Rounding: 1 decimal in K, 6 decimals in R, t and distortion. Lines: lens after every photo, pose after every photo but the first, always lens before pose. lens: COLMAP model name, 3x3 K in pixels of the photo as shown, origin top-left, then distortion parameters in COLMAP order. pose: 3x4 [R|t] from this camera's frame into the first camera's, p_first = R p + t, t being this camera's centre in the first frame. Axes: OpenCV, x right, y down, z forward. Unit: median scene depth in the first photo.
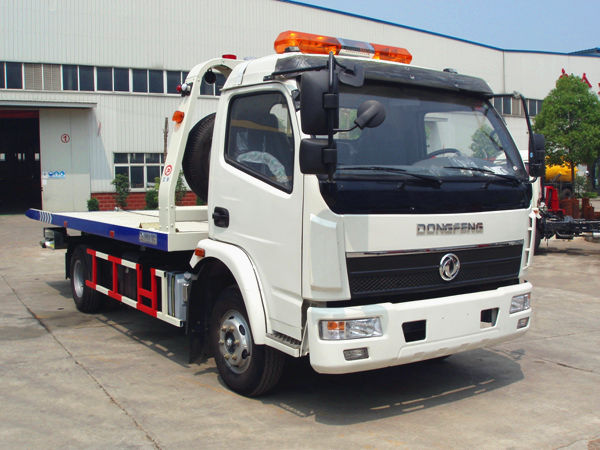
lens RADIAL K [[672.9, 0, 303.3], [0, 672.9, 226.1], [0, 0, 1]] dist [-0.151373, -0.003723]
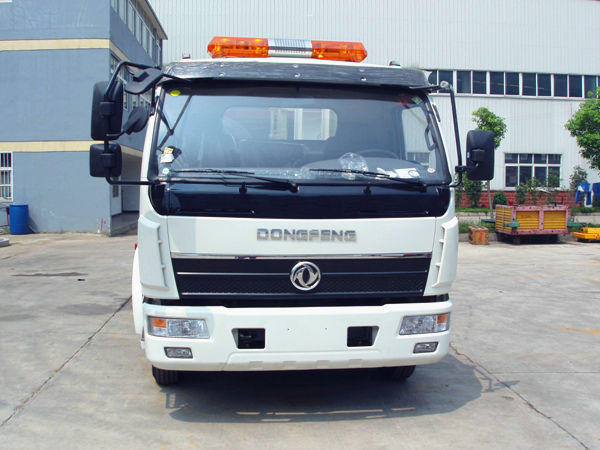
lens RADIAL K [[672.9, 0, 303.3], [0, 672.9, 226.1], [0, 0, 1]] dist [-0.151373, -0.003723]
pose [[0.903319, 0.040179, -0.427083, 0.628732], [-0.039857, 0.999158, 0.009697, -0.018162], [0.427113, 0.008263, 0.904160, 0.147754]]
